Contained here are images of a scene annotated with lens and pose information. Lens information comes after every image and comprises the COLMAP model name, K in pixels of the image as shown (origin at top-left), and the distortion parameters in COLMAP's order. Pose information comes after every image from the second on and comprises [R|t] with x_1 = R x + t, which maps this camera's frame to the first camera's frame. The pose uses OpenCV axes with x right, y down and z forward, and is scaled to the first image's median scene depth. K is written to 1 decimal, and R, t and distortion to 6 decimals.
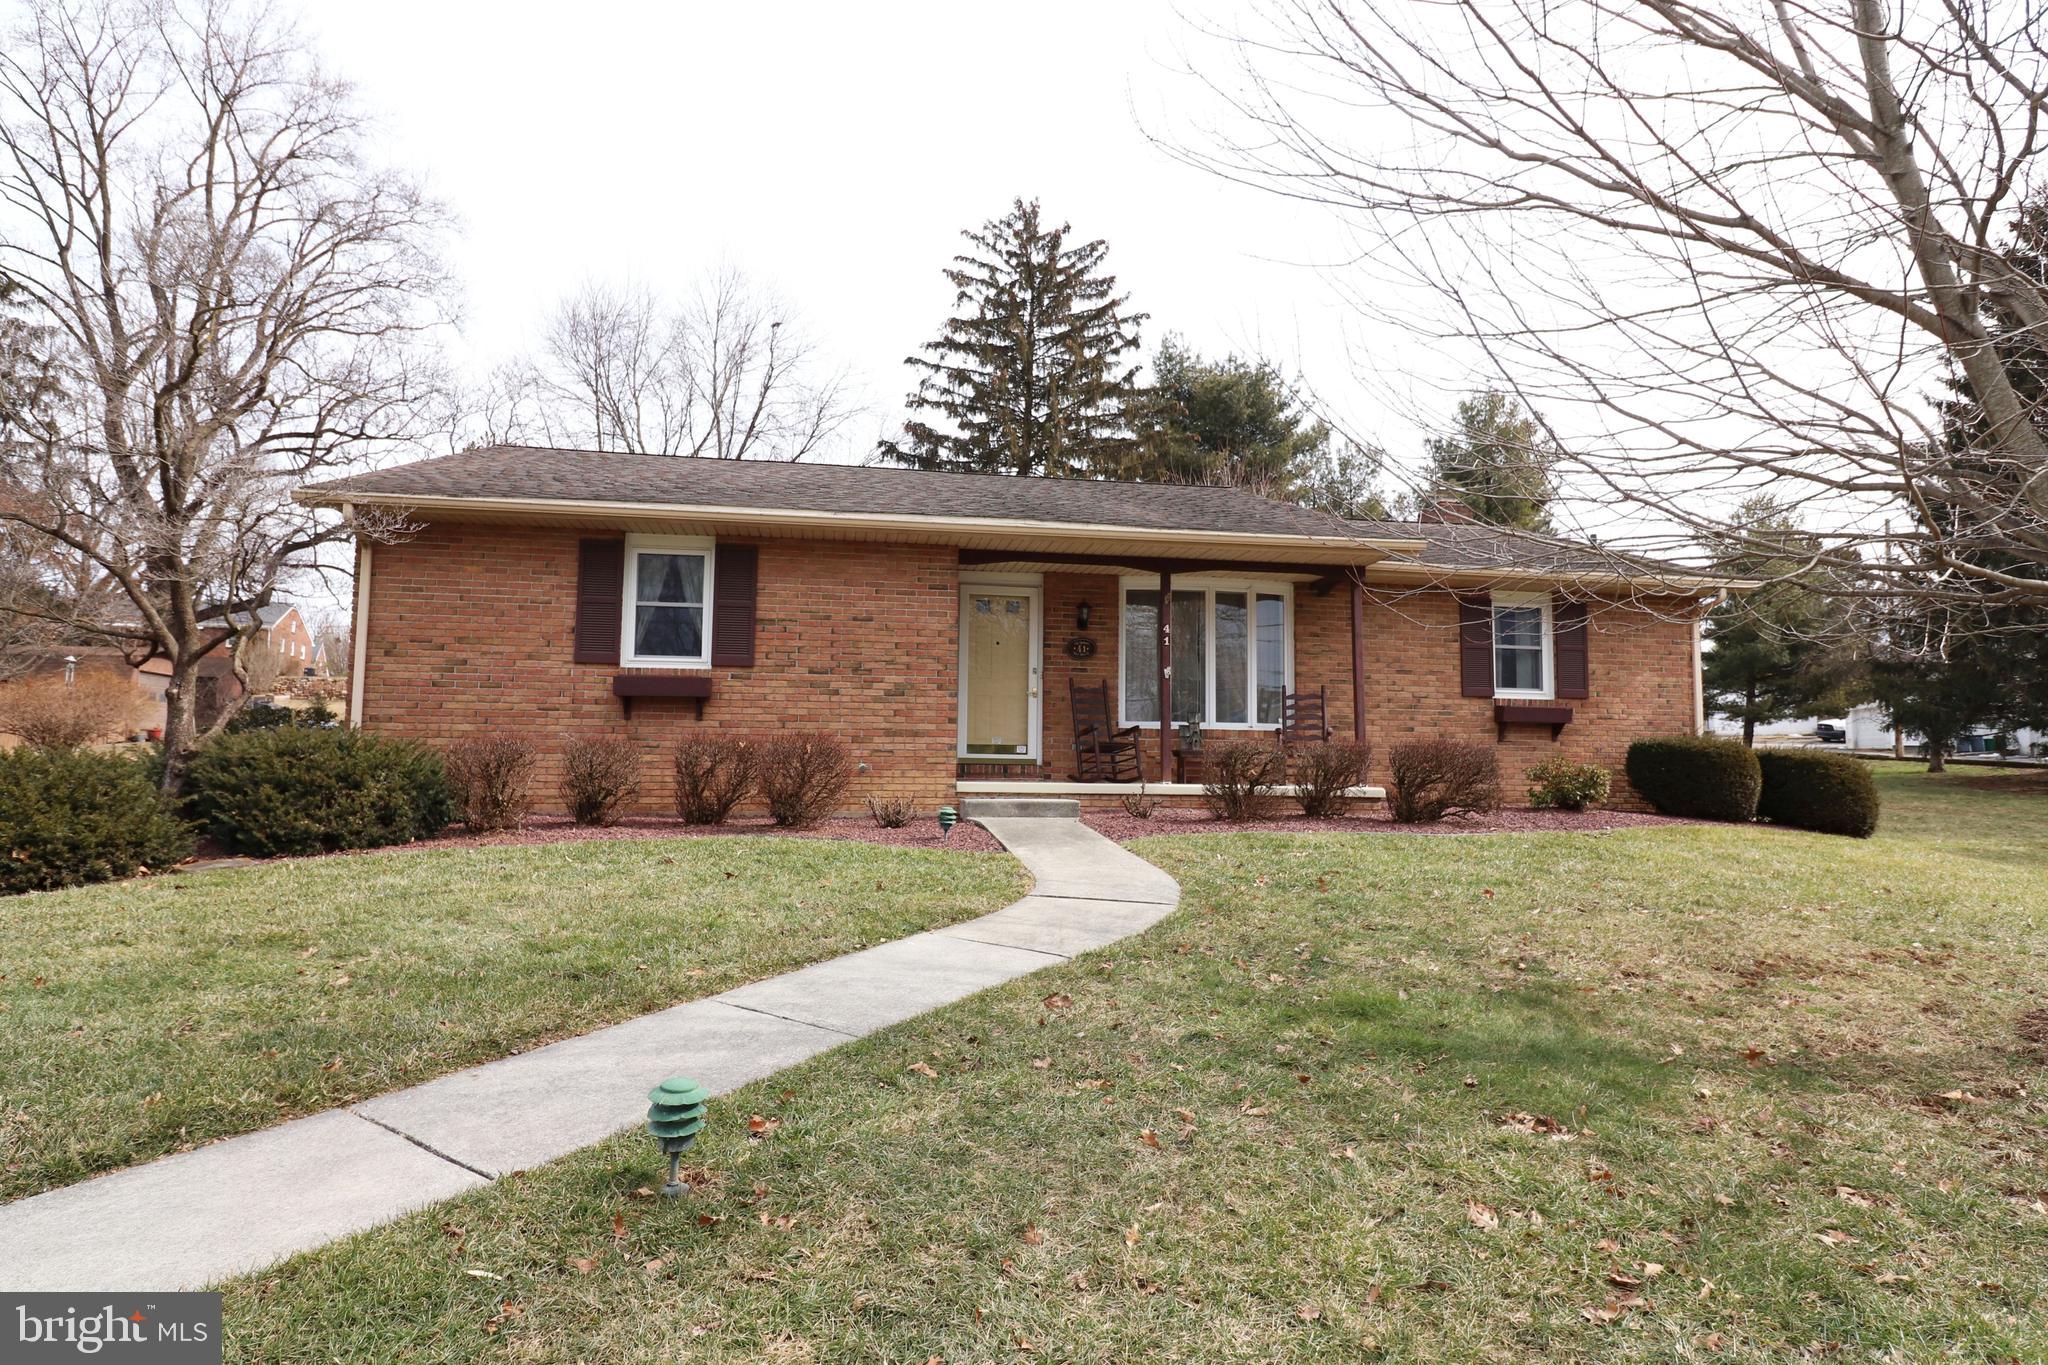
lens RADIAL K [[1120.6, 0, 1024.0], [0, 1120.6, 682.5], [0, 0, 1]] dist [-0.000780, -0.001936]
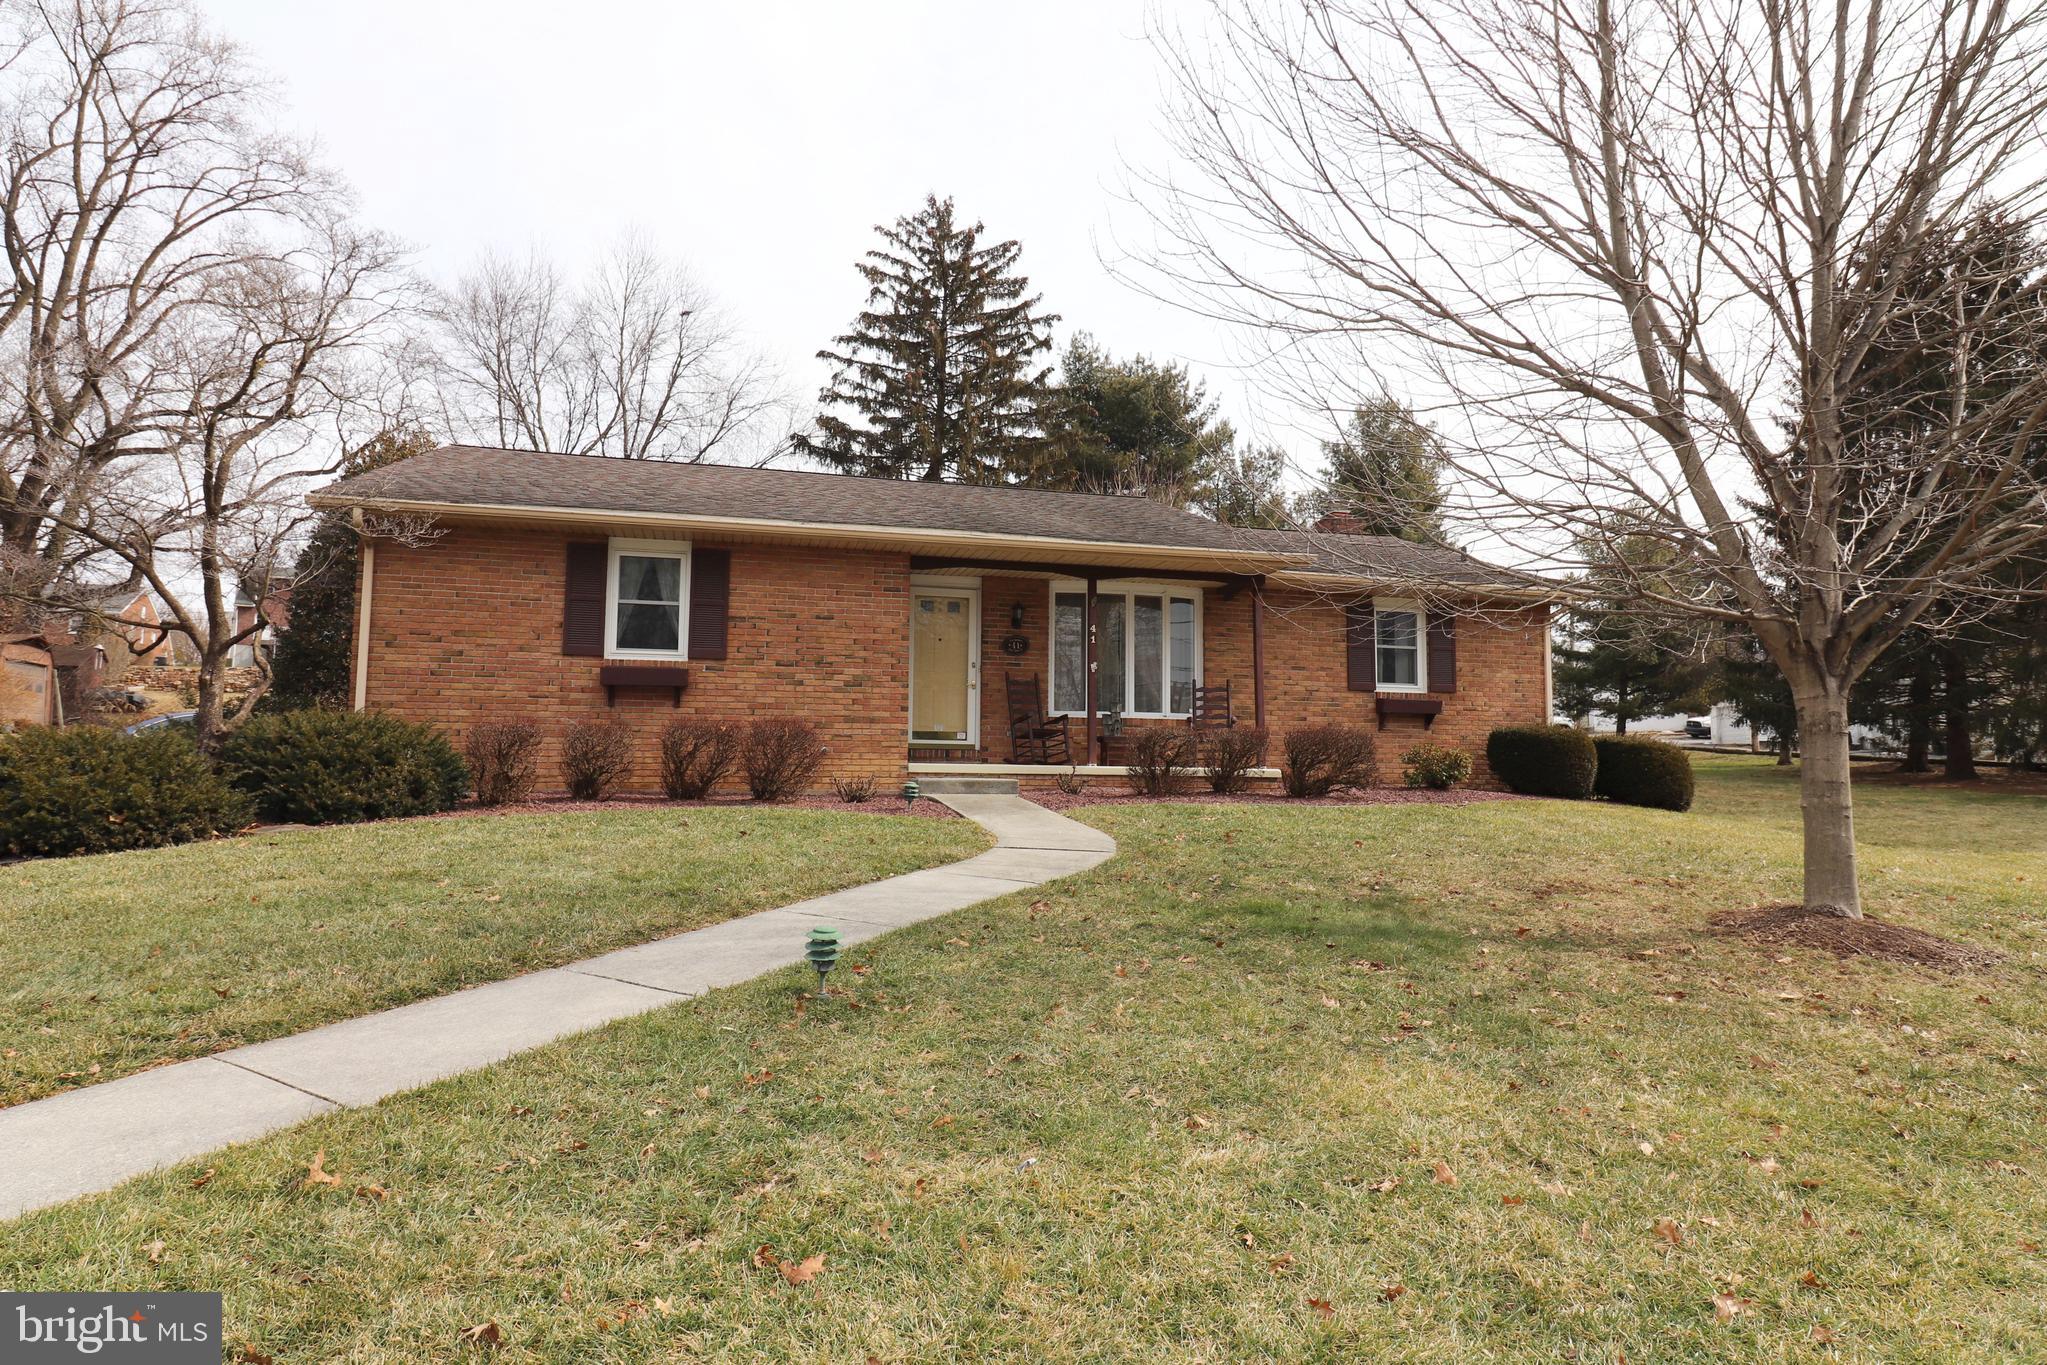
lens RADIAL K [[1151.4, 0, 1023.5], [0, 1151.4, 682.5], [0, 0, 1]] dist [0.004753, 0.001380]
pose [[0.996107, 0.005480, 0.087978, -0.040049], [-0.005817, 0.999977, 0.003583, 0.002513], [-0.087957, -0.004081, 0.996116, -0.136151]]
